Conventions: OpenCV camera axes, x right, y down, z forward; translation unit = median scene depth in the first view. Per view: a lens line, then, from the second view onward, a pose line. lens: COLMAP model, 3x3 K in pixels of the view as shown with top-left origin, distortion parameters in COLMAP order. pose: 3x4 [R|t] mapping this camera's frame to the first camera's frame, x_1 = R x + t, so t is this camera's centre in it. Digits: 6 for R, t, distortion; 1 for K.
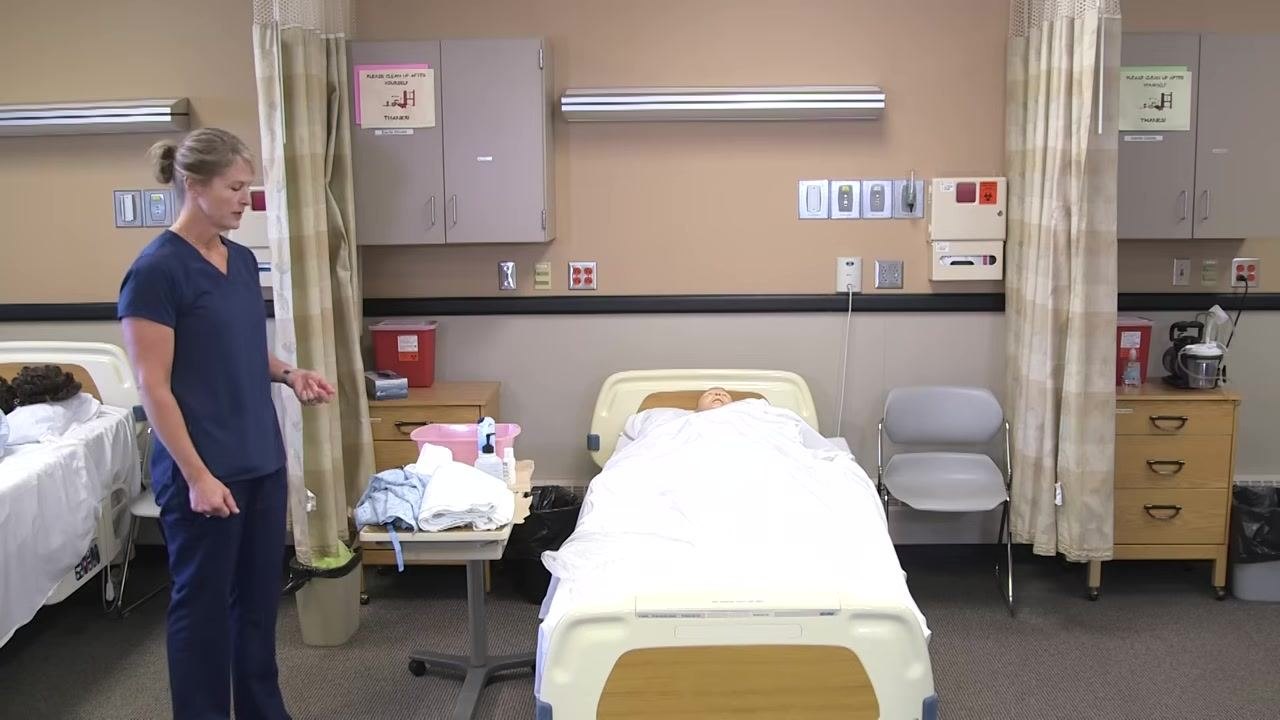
lens RADIAL K [[1440.3, 0, 656.0], [0, 1440.3, 359.8], [0, 0, 1]] dist [0.014604, 0.069245]
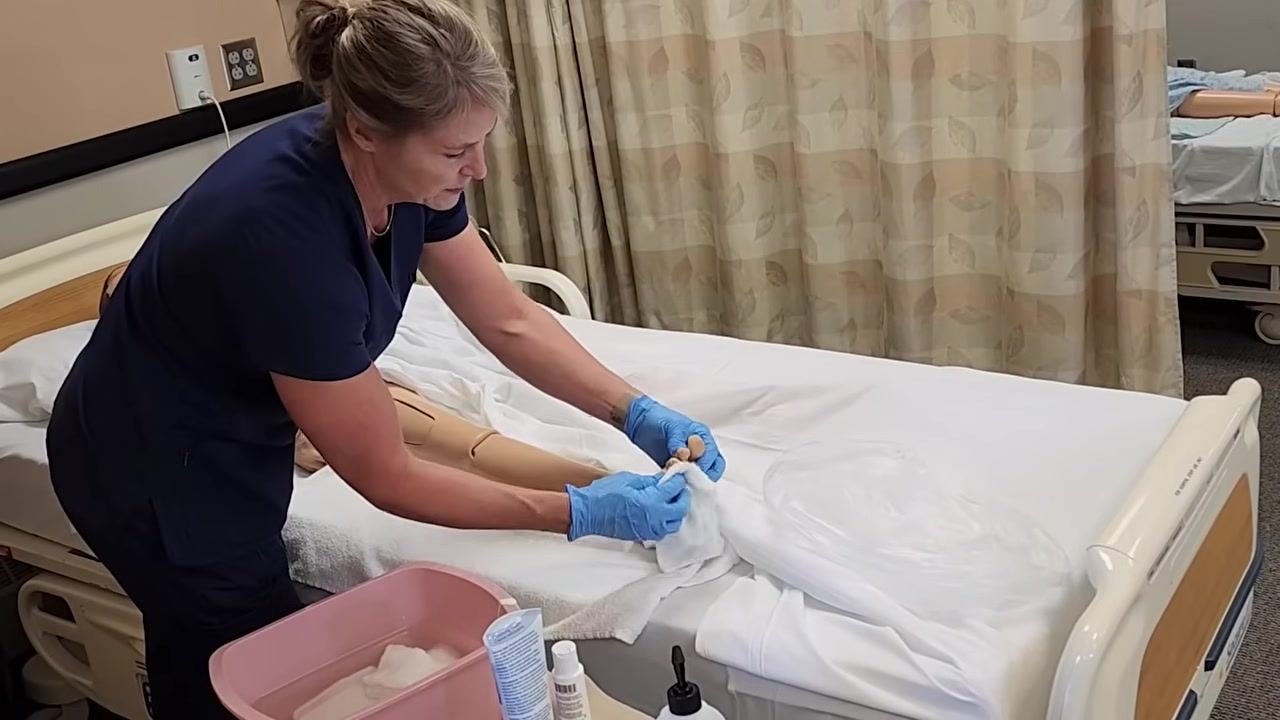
lens RADIAL K [[1438.4, 0, 665.7], [0, 1438.4, 366.6], [0, 0, 1]] dist [-0.012874, 0.004124]
pose [[0.550626, -0.353722, 0.756103, -0.258909], [0.232367, 0.934930, 0.268161, -0.061736], [-0.801758, 0.028037, 0.596990, 0.494415]]
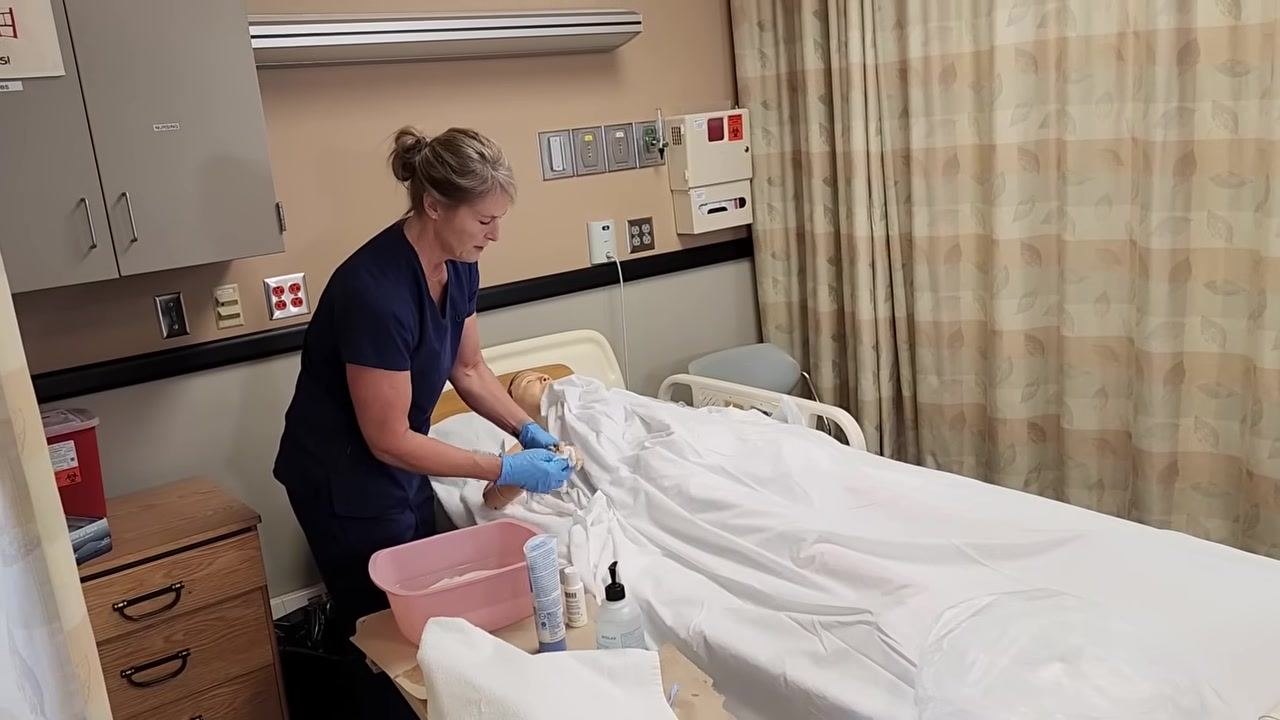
lens RADIAL K [[1084.1, 0, 653.2], [0, 1084.1, 358.8], [0, 0, 1]] dist [0.053853, -0.056944]
pose [[0.785964, -0.201643, 0.584466, -0.229006], [0.176133, 0.979175, 0.100963, -0.051782], [-0.592653, 0.023590, 0.805113, 0.486311]]
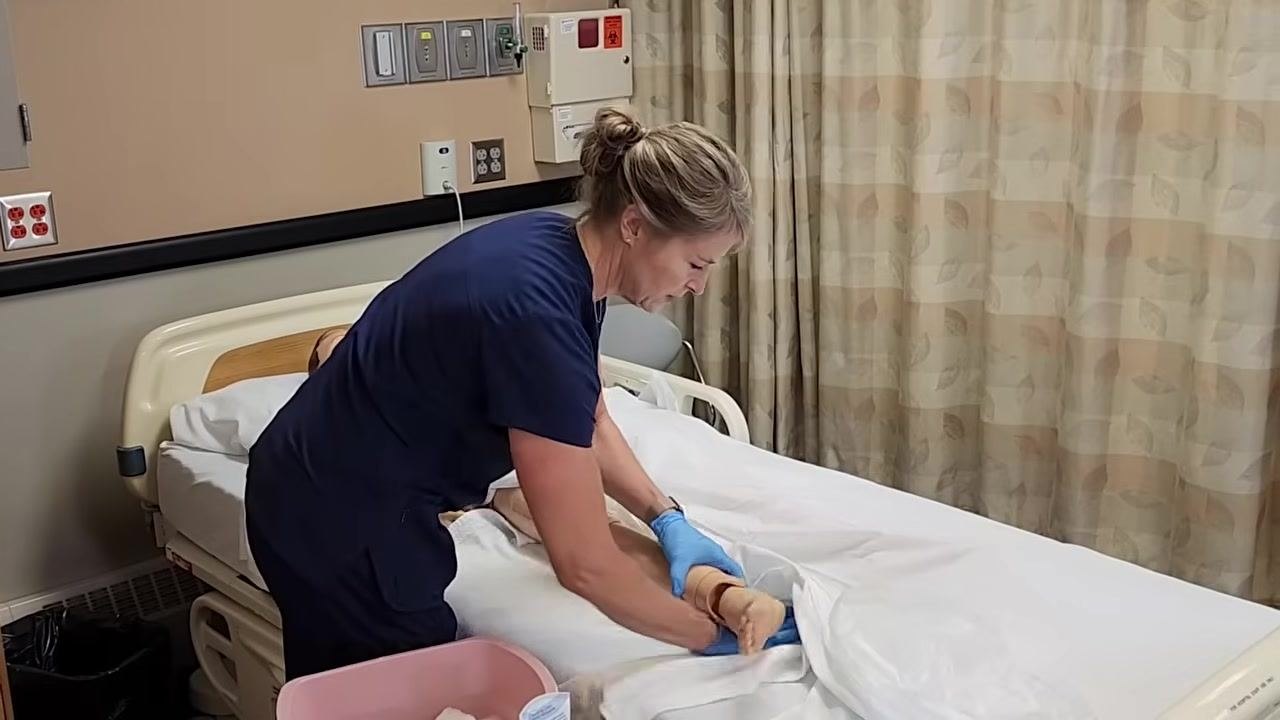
lens RADIAL K [[1440.3, 0, 656.0], [0, 1440.3, 359.8], [0, 0, 1]] dist [0.014604, 0.069245]
pose [[0.730232, -0.193164, 0.655324, -0.249064], [0.123888, 0.980735, 0.151033, -0.061081], [-0.671873, -0.029102, 0.740094, 0.448934]]
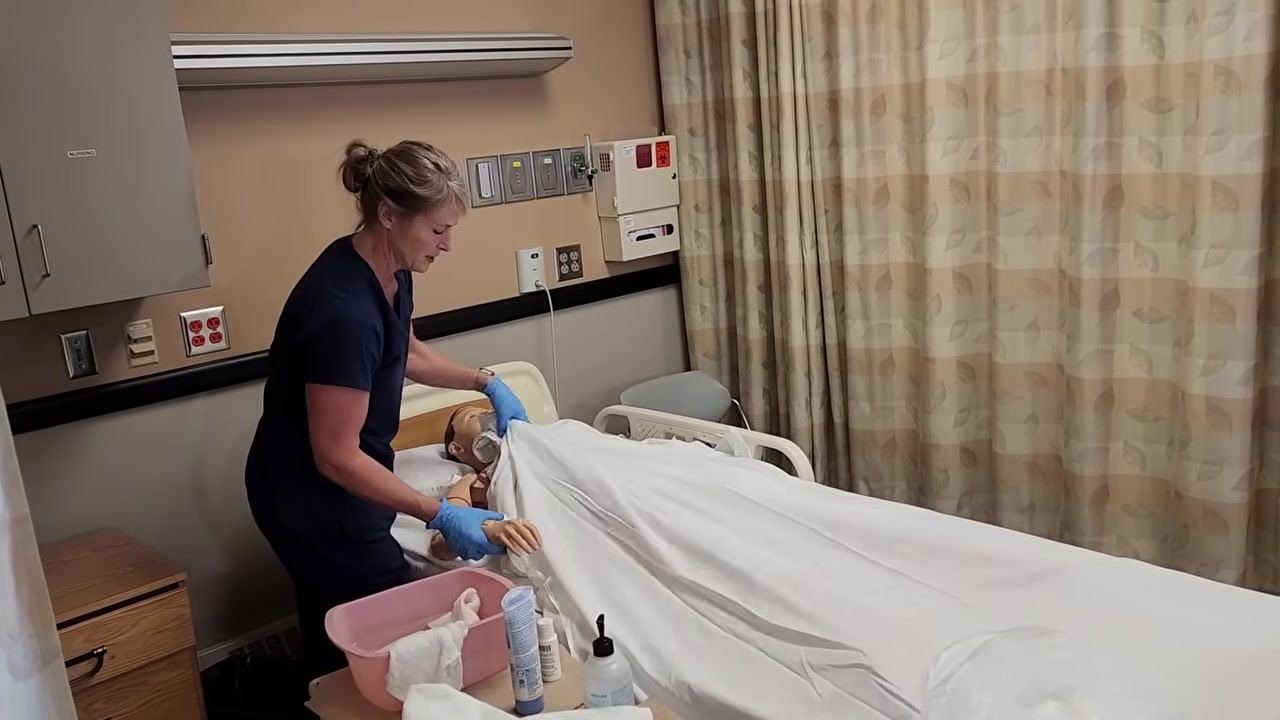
lens RADIAL K [[1085.8, 0, 653.0], [0, 1085.8, 357.9], [0, 0, 1]] dist [0.052217, -0.063414]
pose [[0.715960, -0.200870, 0.668620, -0.243036], [0.177693, 0.978604, 0.103724, -0.062846], [-0.675149, 0.044547, 0.736335, 0.511791]]
